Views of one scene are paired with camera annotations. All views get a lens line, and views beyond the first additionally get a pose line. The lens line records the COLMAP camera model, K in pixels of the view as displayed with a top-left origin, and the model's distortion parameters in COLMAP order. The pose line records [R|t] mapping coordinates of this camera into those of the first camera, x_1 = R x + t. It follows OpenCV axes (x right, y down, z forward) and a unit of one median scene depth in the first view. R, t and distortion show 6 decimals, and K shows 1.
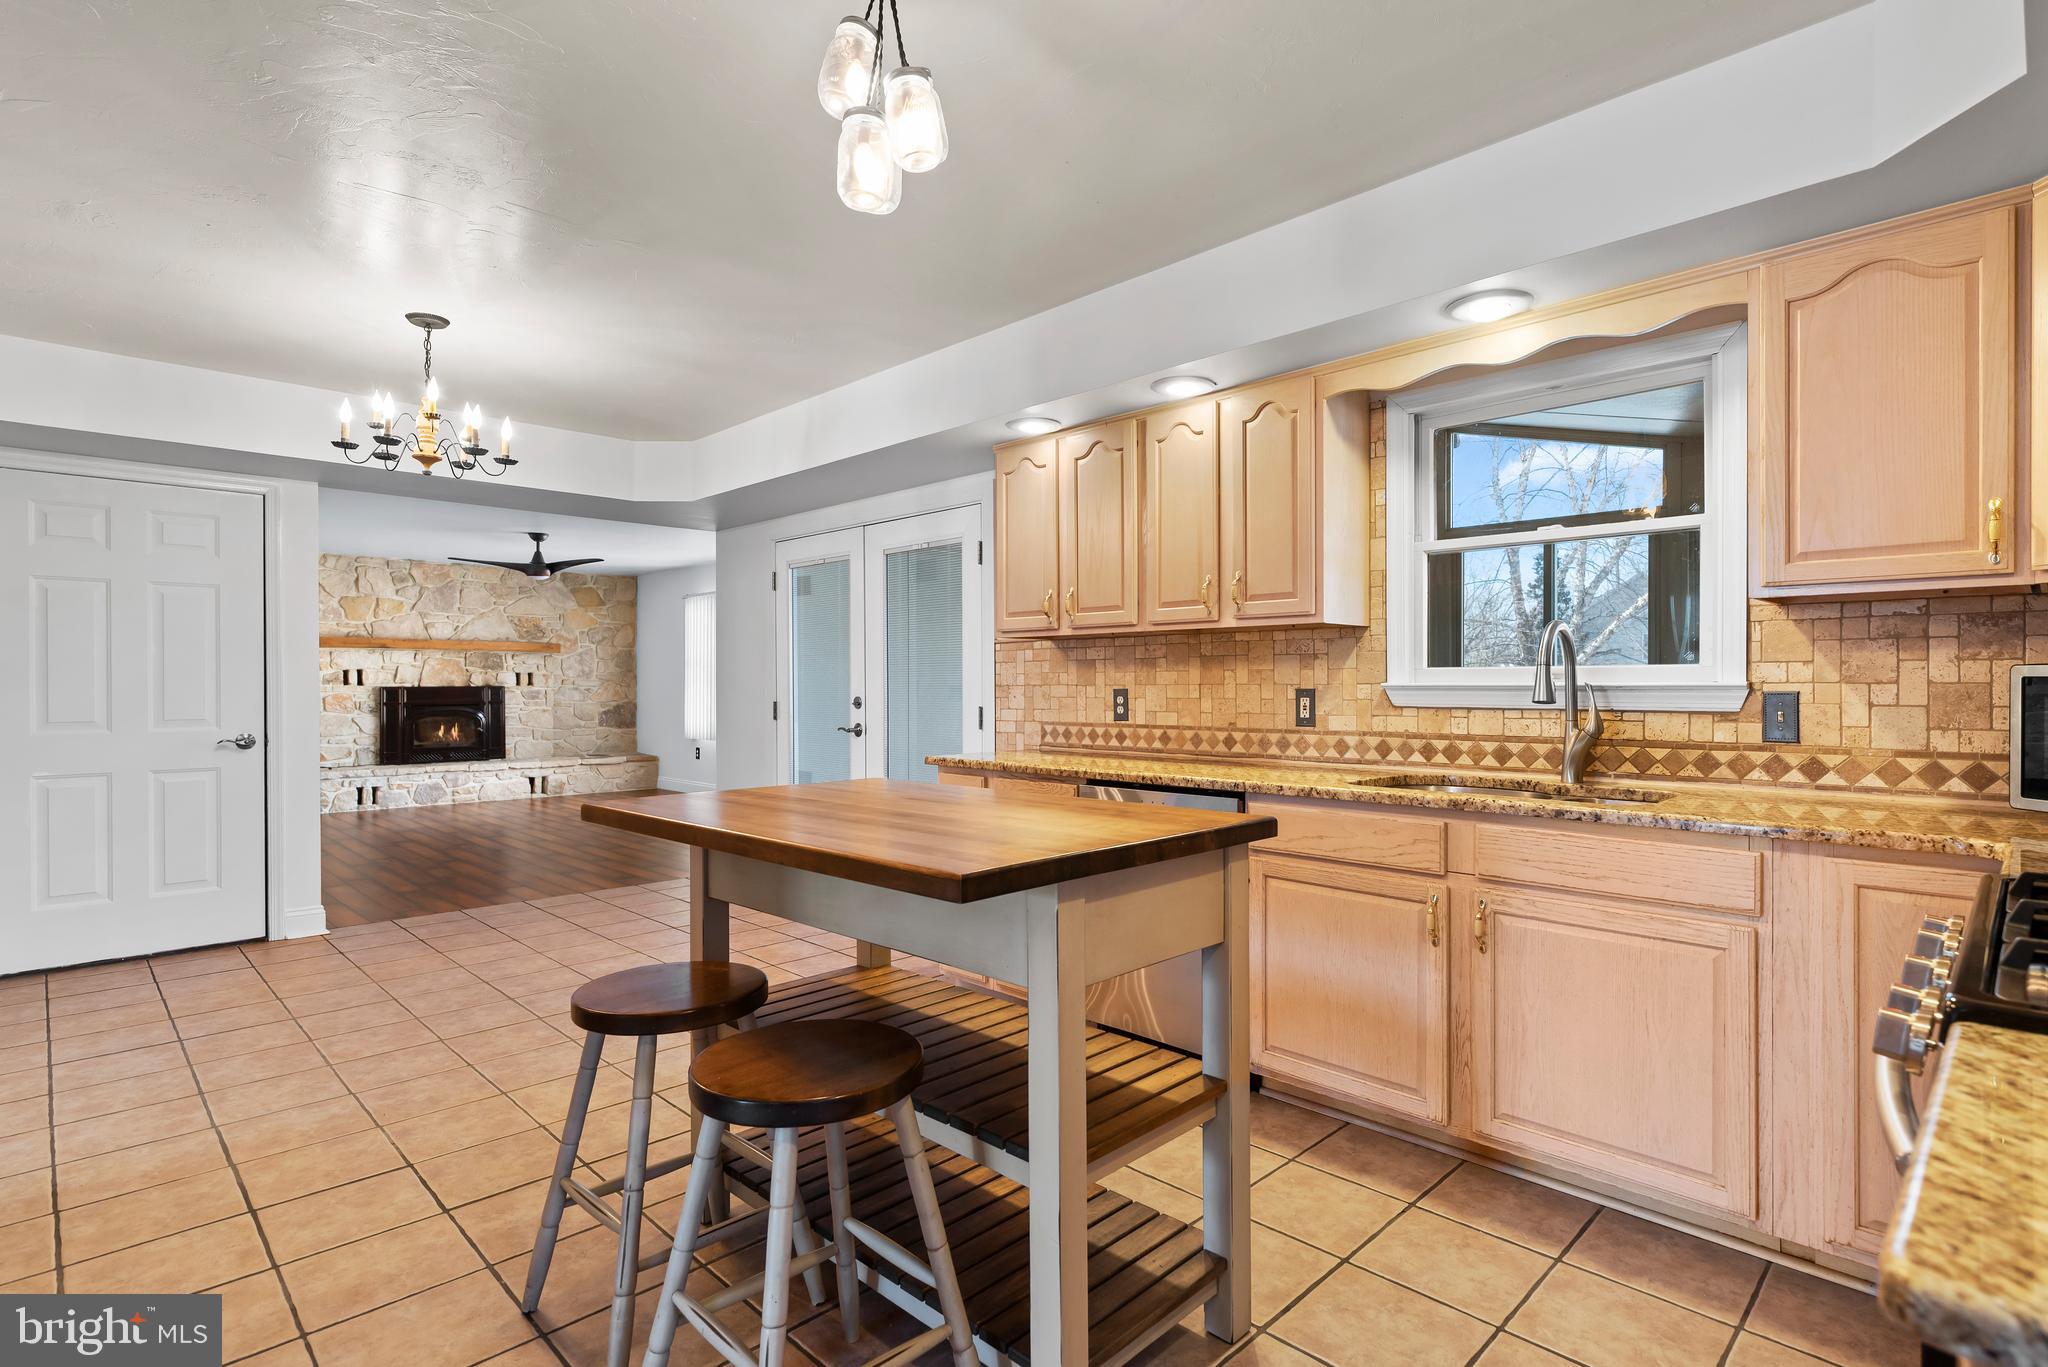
lens RADIAL K [[1013.6, 0, 1038.1], [0, 1013.6, 686.5], [0, 0, 1]] dist [0.001829, 0.000704]
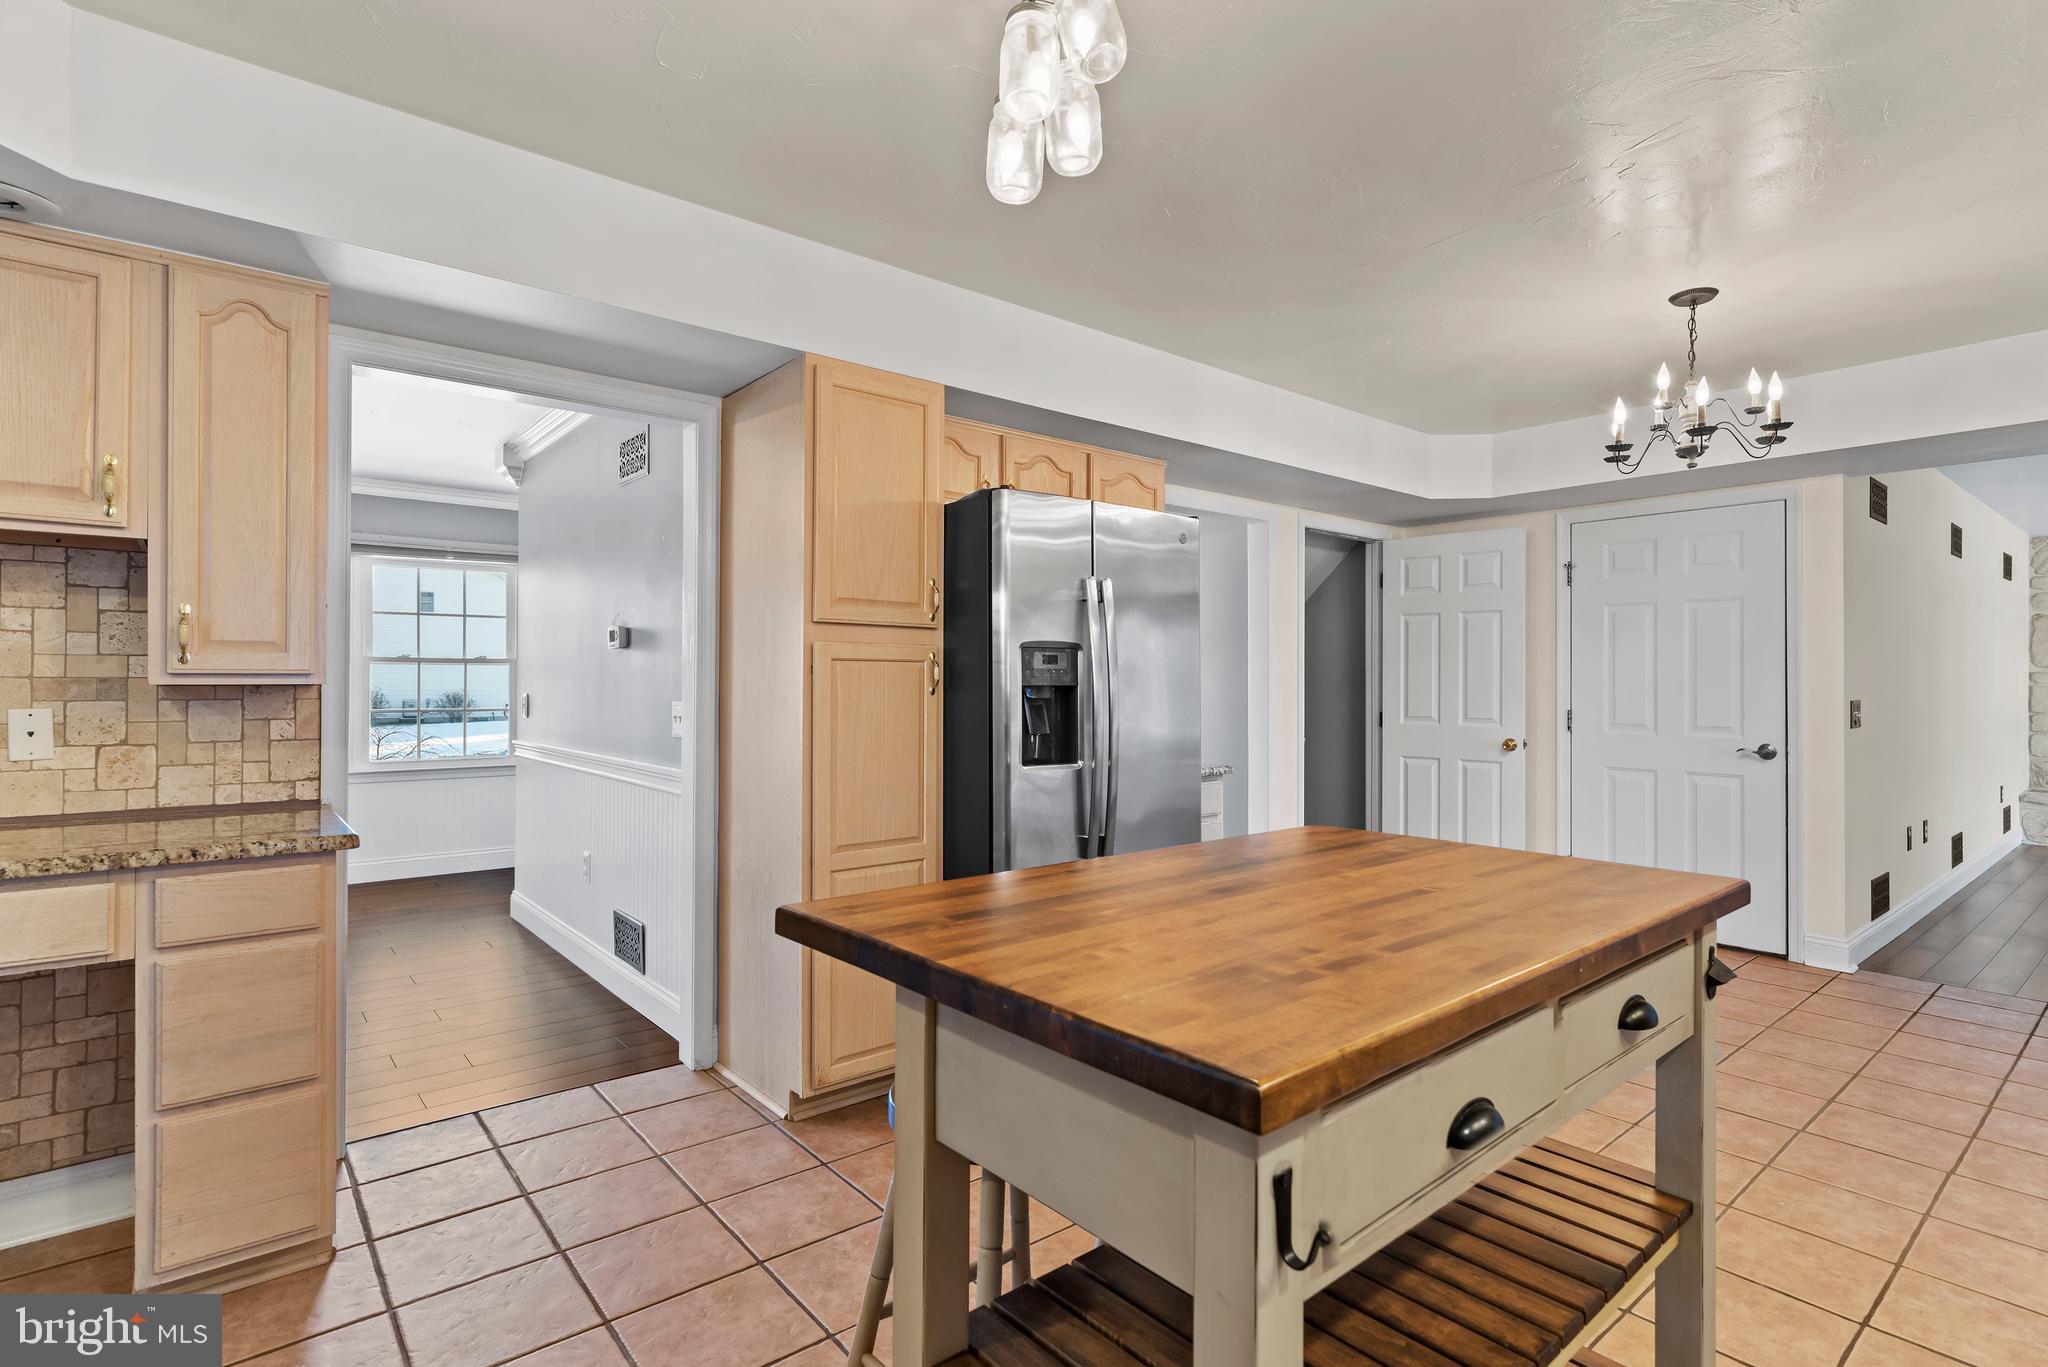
lens RADIAL K [[1013.6, 0, 1046.6], [0, 1013.6, 681.6], [0, 0, 1]] dist [0.001829, 0.000704]
pose [[-0.086556, 0.003044, -0.996242, 0.126460], [-0.007740, 0.999963, 0.003728, -0.005981], [0.996217, 0.008033, -0.086530, 0.183759]]
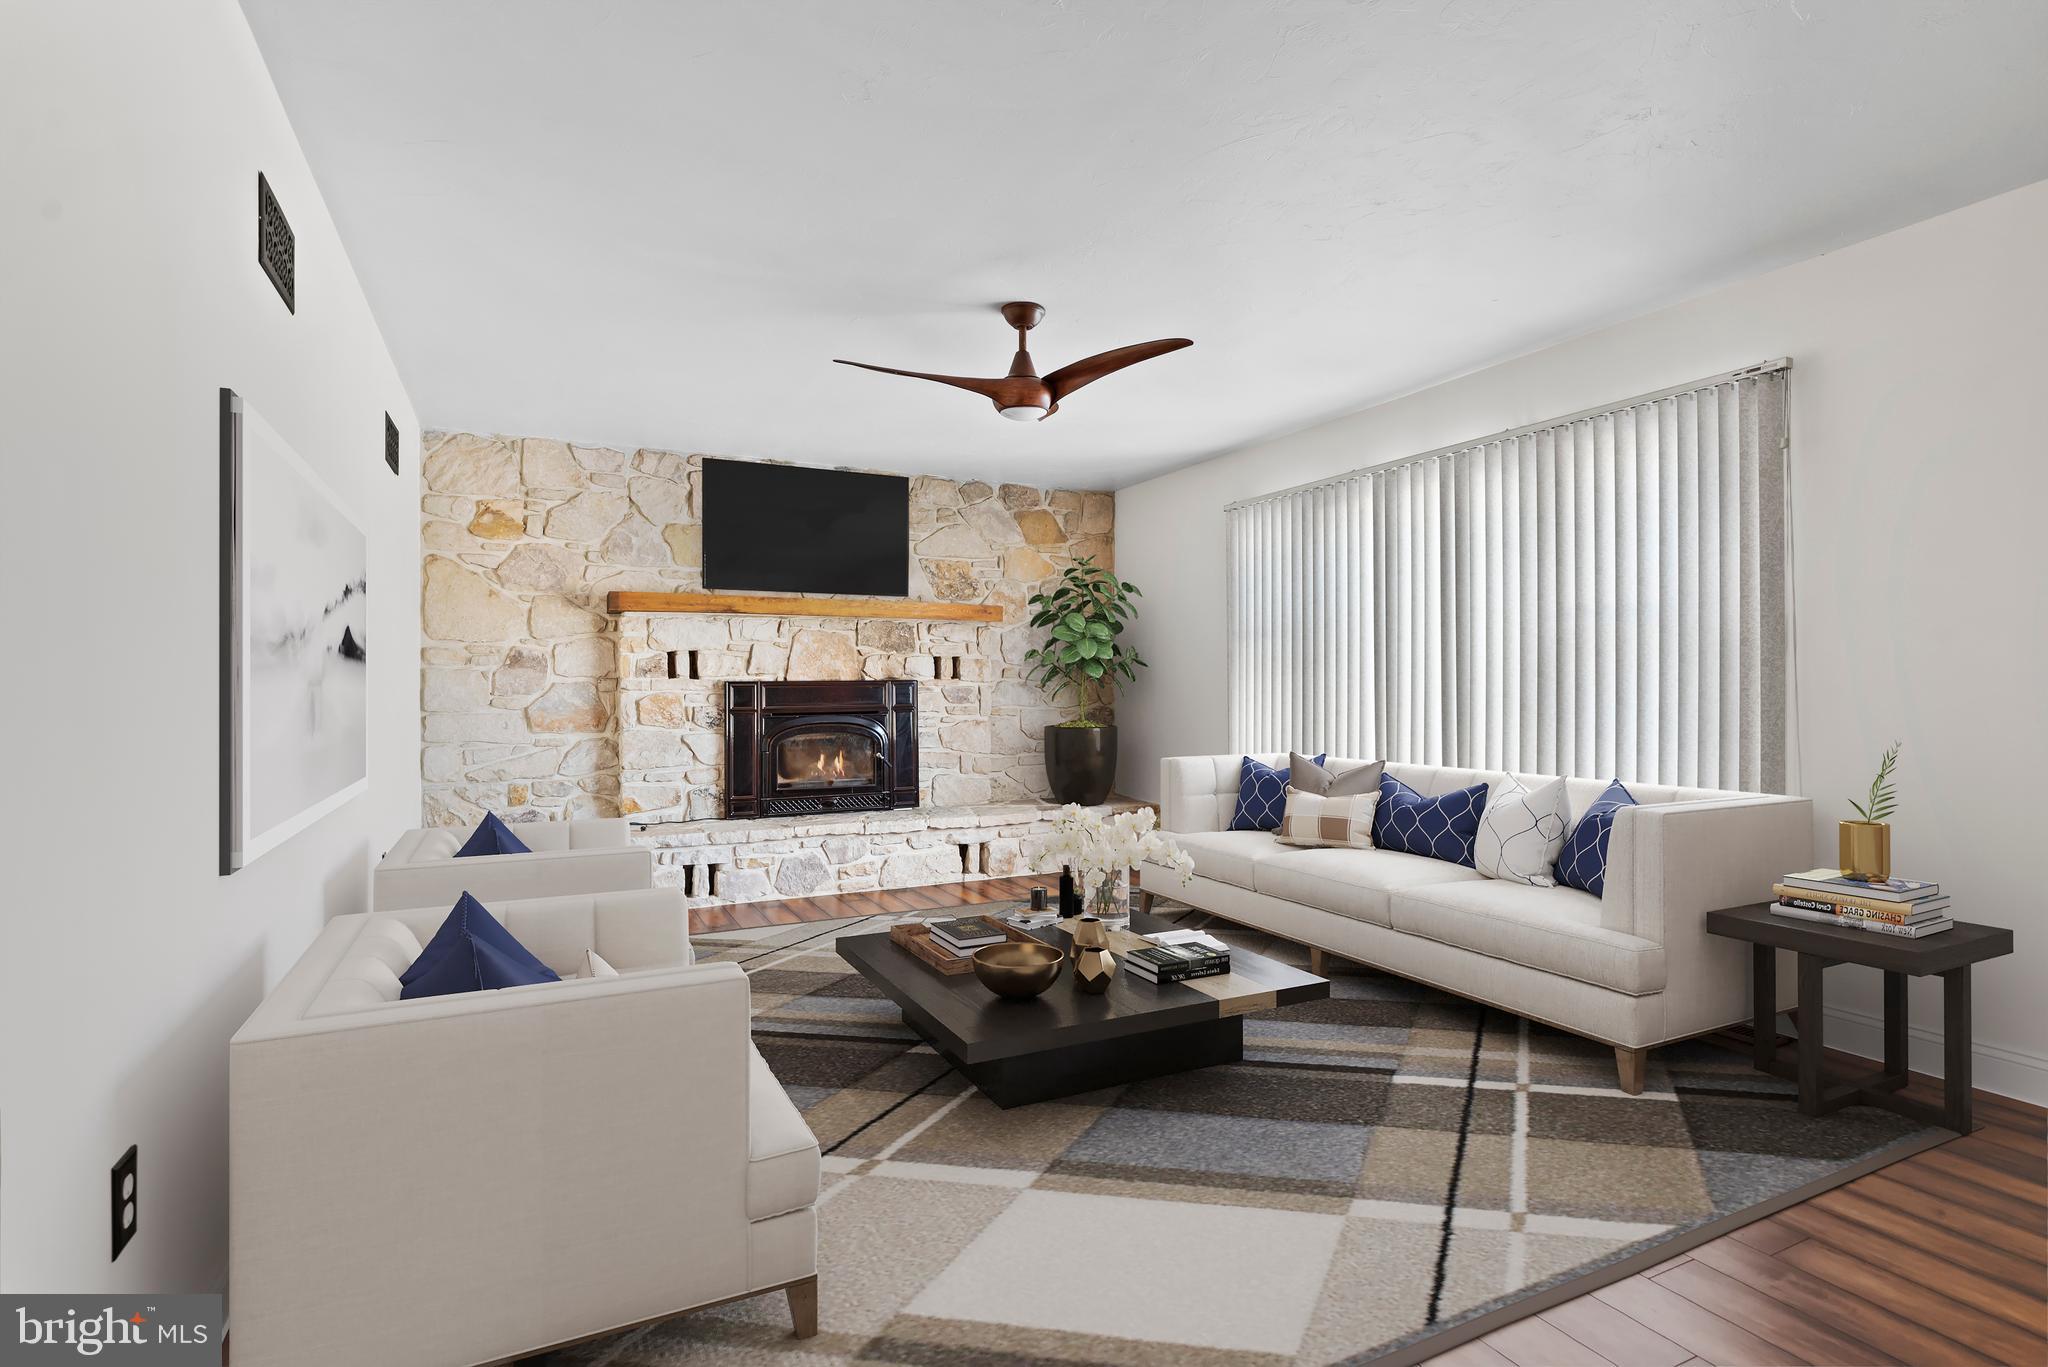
lens RADIAL K [[1013.6, 0, 1030.2], [0, 1013.6, 686.5], [0, 0, 1]] dist [0.001829, 0.000704]
pose [[0.945973, -0.000860, -0.324244, -0.302942], [0.001876, 0.999994, 0.002822, 0.002028], [0.324240, -0.003277, 0.945969, 0.518605]]
